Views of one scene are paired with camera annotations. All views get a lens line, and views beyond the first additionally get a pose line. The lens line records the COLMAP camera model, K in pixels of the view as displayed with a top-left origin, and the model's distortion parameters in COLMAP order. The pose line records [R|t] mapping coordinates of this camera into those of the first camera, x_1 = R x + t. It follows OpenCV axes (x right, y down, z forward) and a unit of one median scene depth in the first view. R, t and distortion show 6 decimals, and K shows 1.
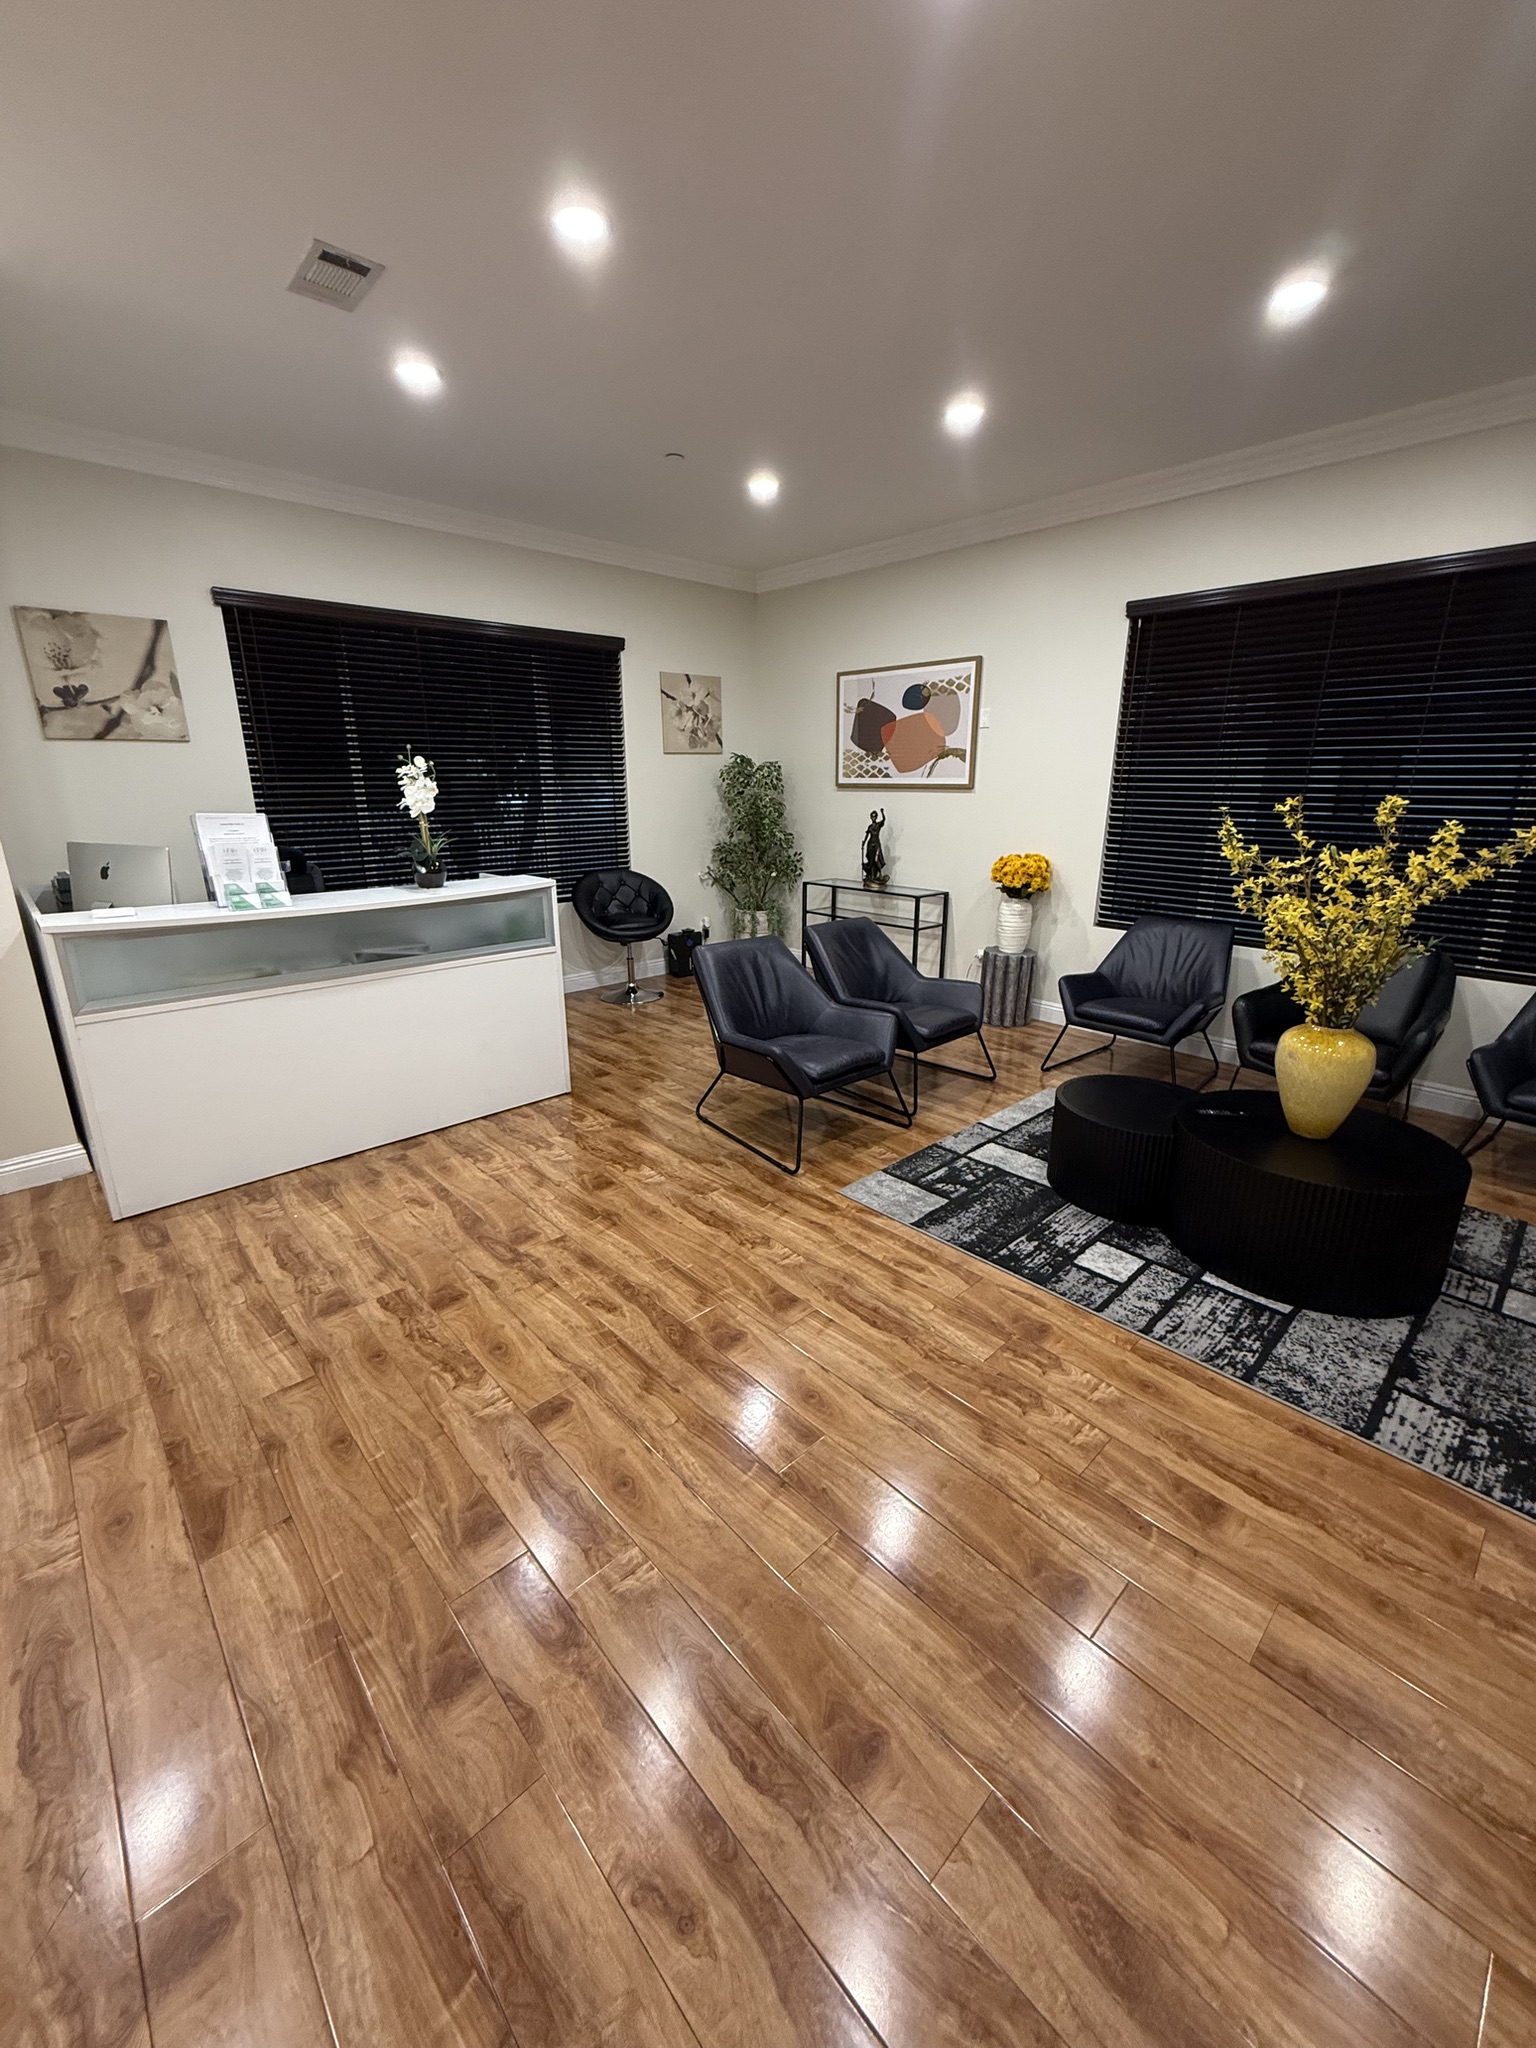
lens RADIAL K [[800.4, 0, 770.1], [0, 800.4, 1031.9], [0, 0, 1]] dist [-0.000391, 0.000399]
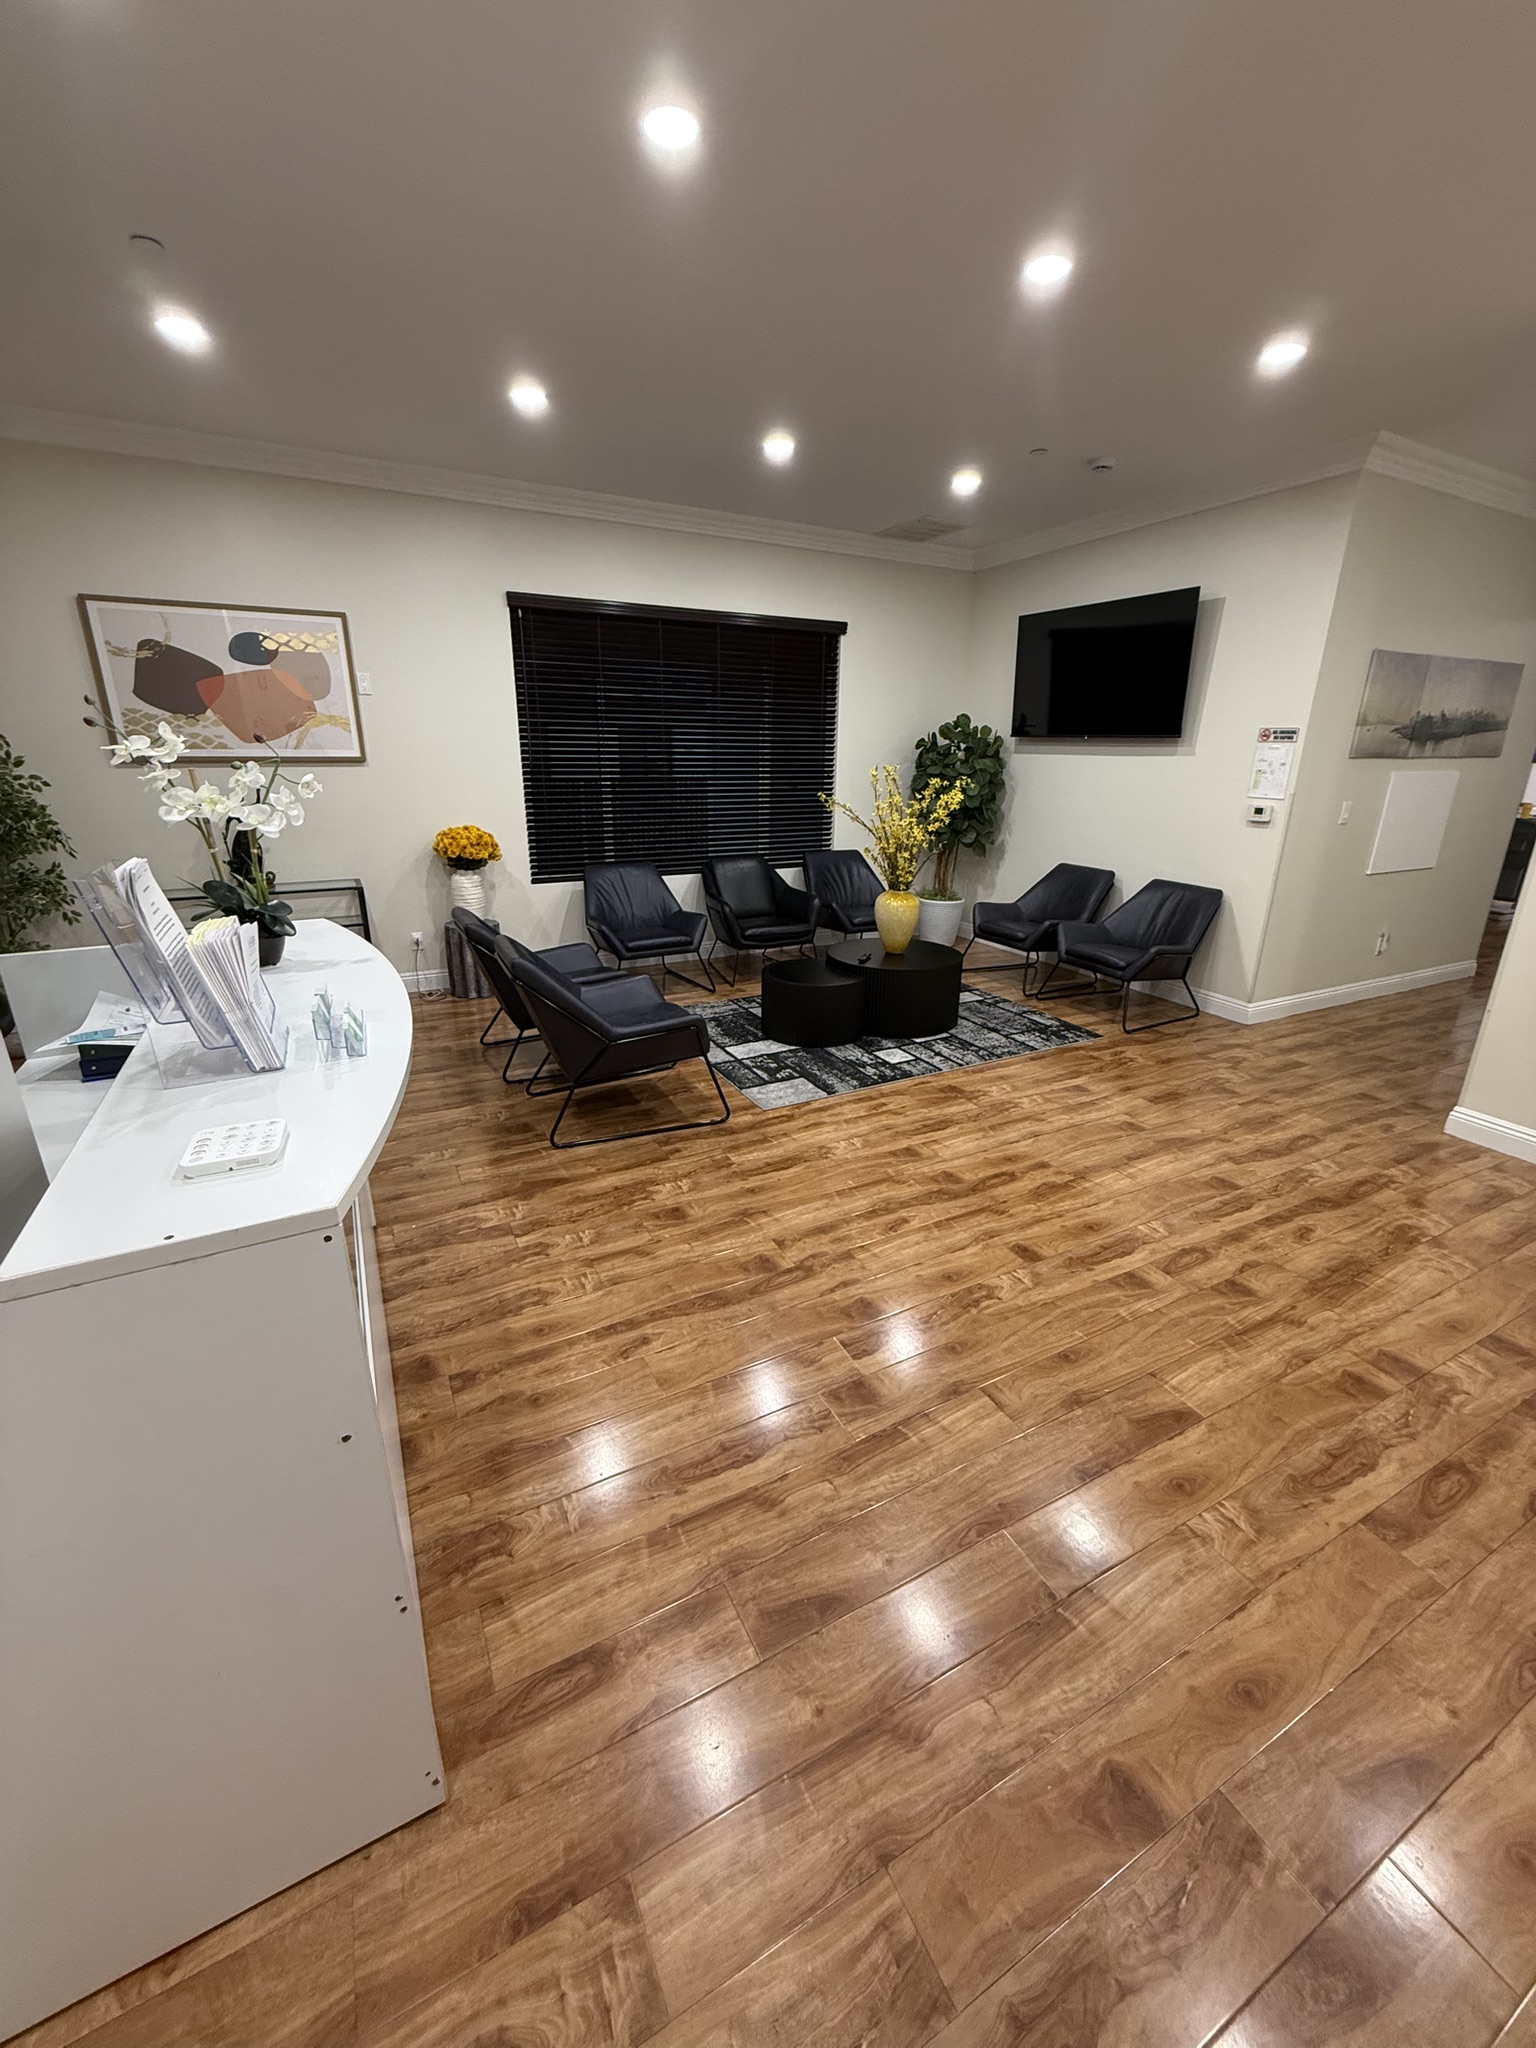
lens RADIAL K [[817.7, 0, 770.7], [0, 817.7, 1015.1], [0, 0, 1]] dist [-0.000956, 0.000291]
pose [[0.274198, -0.299265, 0.913924, -1.127796], [0.282626, 0.933456, 0.220866, -0.224588], [-0.919205, 0.197737, 0.340531, 0.648341]]
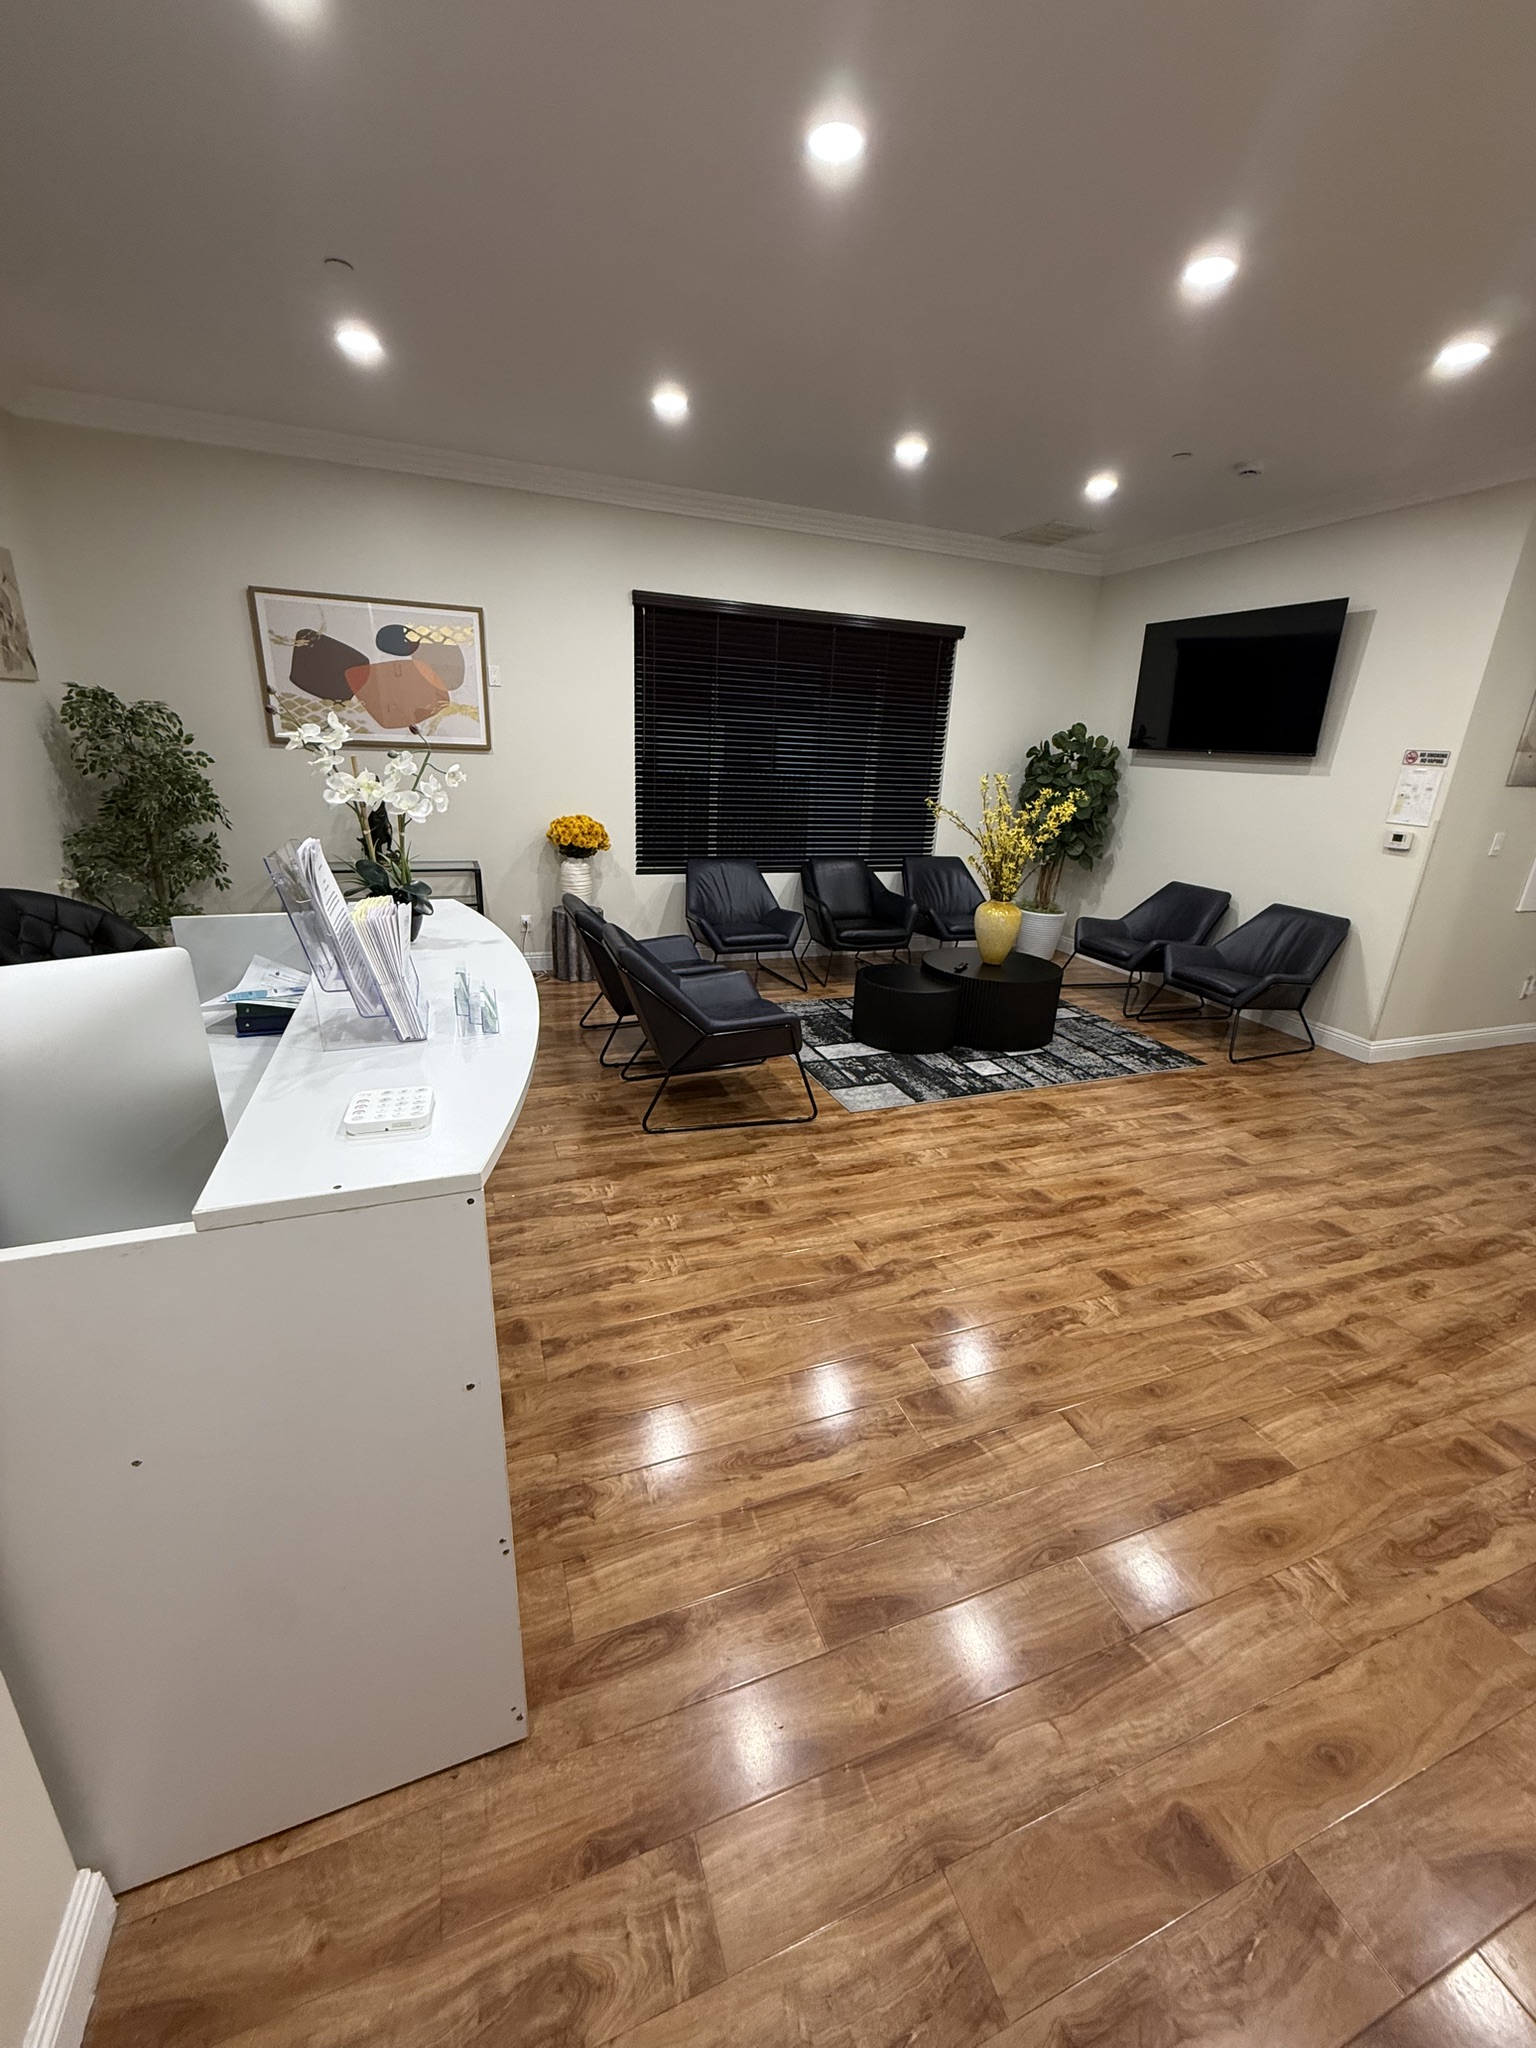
lens RADIAL K [[817.7, 0, 770.7], [0, 817.7, 1015.1], [0, 0, 1]] dist [-0.000956, 0.000291]
pose [[0.384269, -0.278107, 0.880337, -1.145284], [0.238075, 0.951150, 0.196557, -0.235198], [-0.891996, 0.134055, 0.431708, 0.660981]]
